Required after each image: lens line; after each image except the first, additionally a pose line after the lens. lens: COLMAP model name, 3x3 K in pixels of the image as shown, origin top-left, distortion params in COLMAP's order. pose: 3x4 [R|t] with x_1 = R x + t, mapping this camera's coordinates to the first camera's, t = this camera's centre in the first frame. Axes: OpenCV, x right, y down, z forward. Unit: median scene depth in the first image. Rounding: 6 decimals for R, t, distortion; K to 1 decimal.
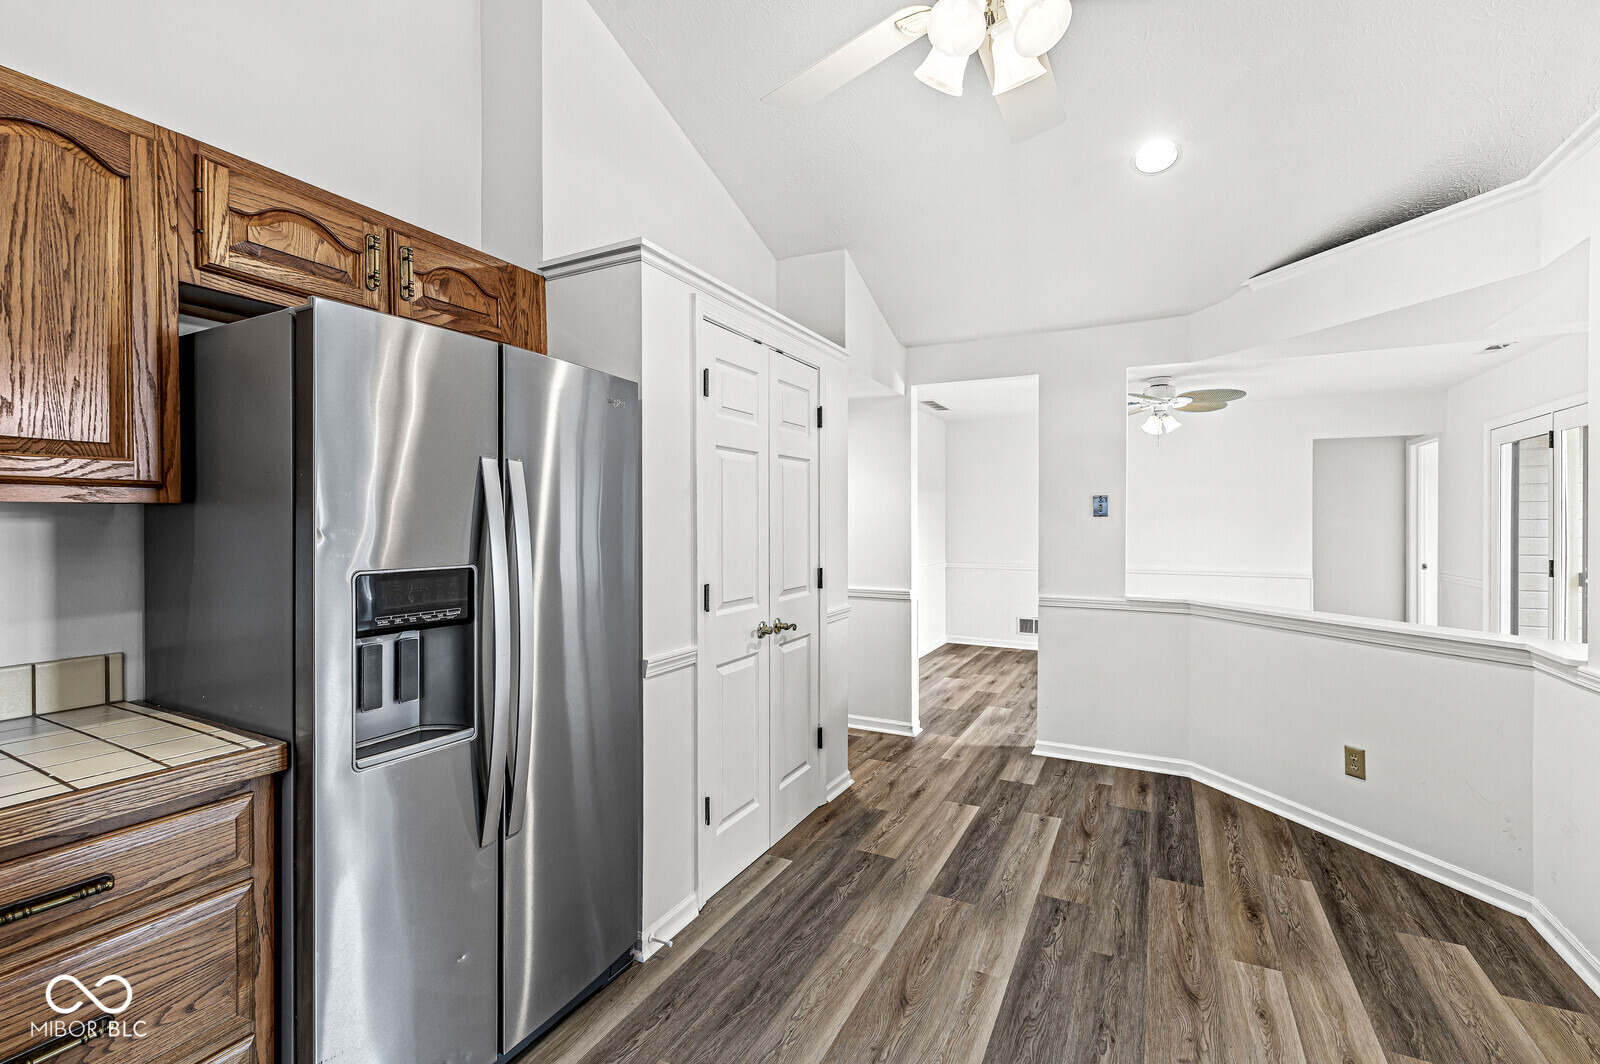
lens RADIAL K [[695.6, 0, 794.7], [0, 695.6, 526.9], [0, 0, 1]] dist [-0.000527, -0.000013]
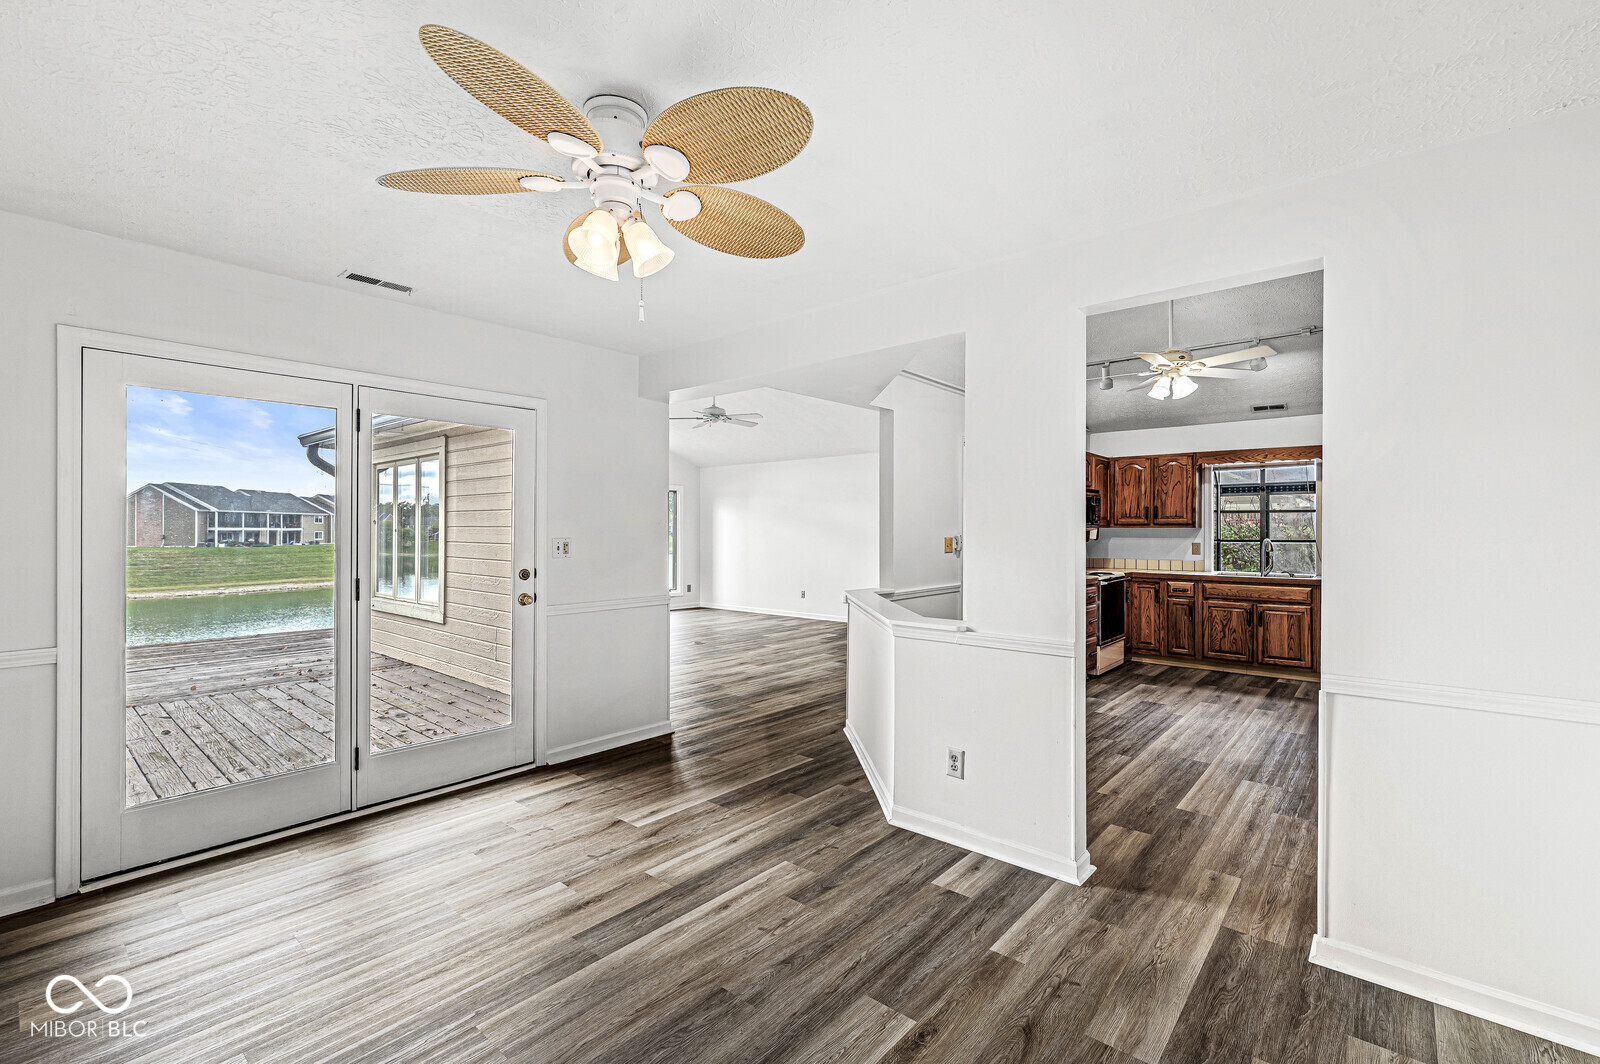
lens RADIAL K [[695.6, 0, 801.3], [0, 695.6, 529.4], [0, 0, 1]] dist [-0.000527, -0.000013]
pose [[-0.974978, -0.004119, 0.222261, 0.513628], [-0.002352, 0.999963, 0.008217, -0.015516], [-0.222287, 0.007489, -0.974953, 1.881214]]
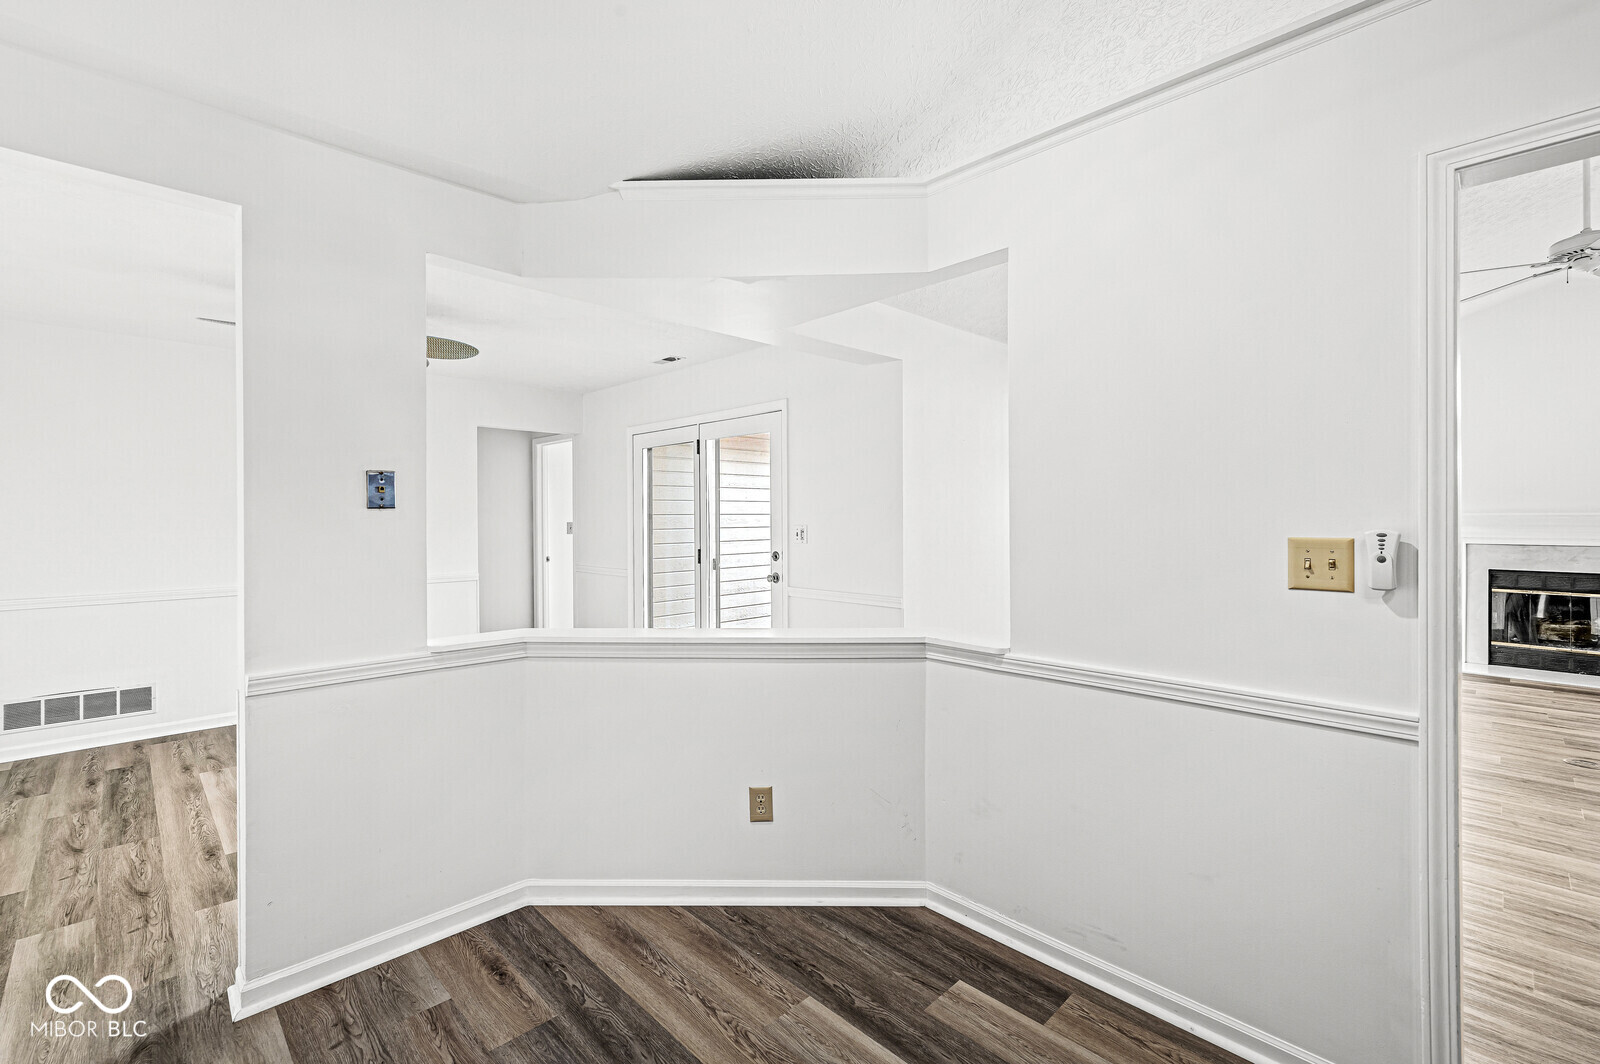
lens RADIAL K [[695.6, 0, 803.8], [0, 695.6, 520.2], [0, 0, 1]] dist [-0.000527, -0.000013]
pose [[0.304191, -0.007091, 0.952585, 0.019951], [0.010602, 0.999936, 0.004058, -0.004660], [-0.952552, 0.008865, 0.304247, 0.538003]]
